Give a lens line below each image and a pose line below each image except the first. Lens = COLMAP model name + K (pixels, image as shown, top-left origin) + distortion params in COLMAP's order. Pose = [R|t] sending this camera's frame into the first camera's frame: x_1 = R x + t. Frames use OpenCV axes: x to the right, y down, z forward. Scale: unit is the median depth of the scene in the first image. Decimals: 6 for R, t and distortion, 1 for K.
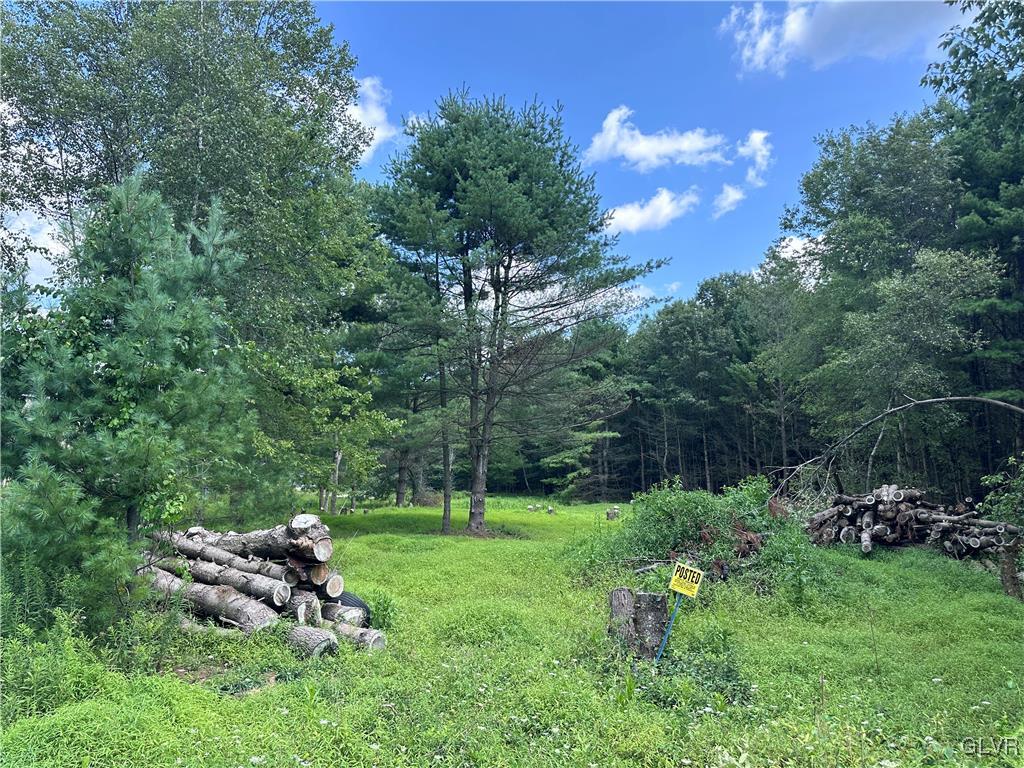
lens RADIAL K [[717.9, 0, 513.5], [0, 717.9, 388.1], [0, 0, 1]] dist [0.101373, -0.167490]
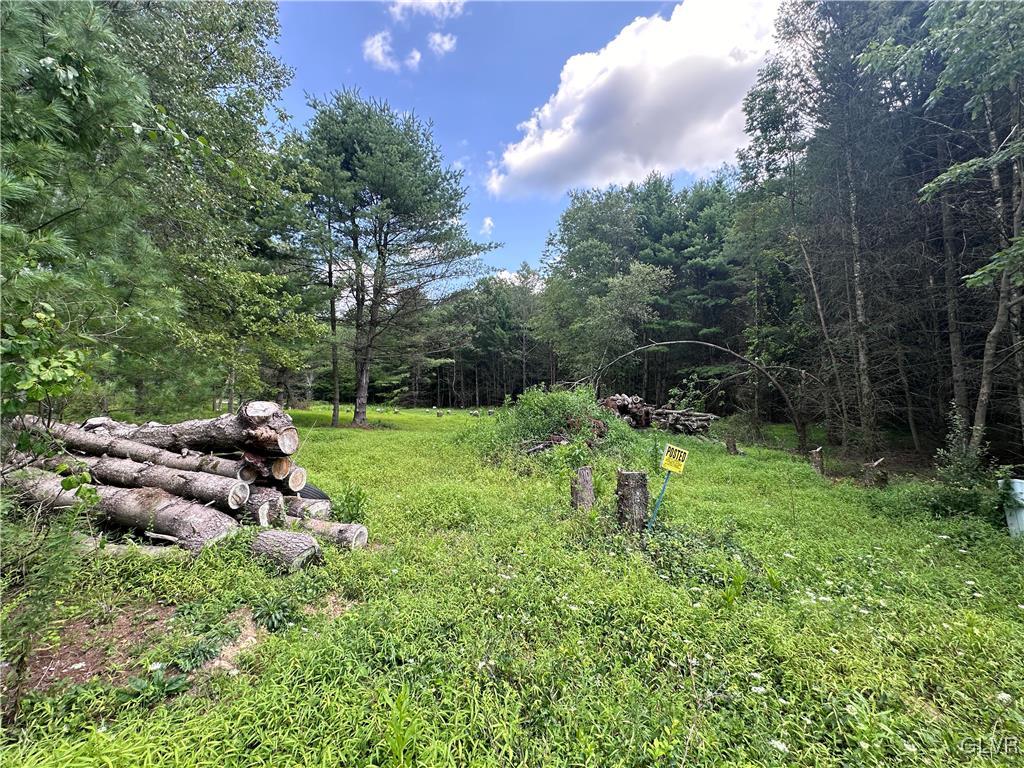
lens RADIAL K [[411.4, 0, 512.0], [0, 411.4, 384.0], [0, 0, 1]] dist [-0.000877, 0.000168]
pose [[0.926023, 0.023812, 0.376716, -0.194786], [-0.059659, 0.994697, 0.083777, 0.094058], [-0.372724, -0.100054, 0.922532, 0.434743]]
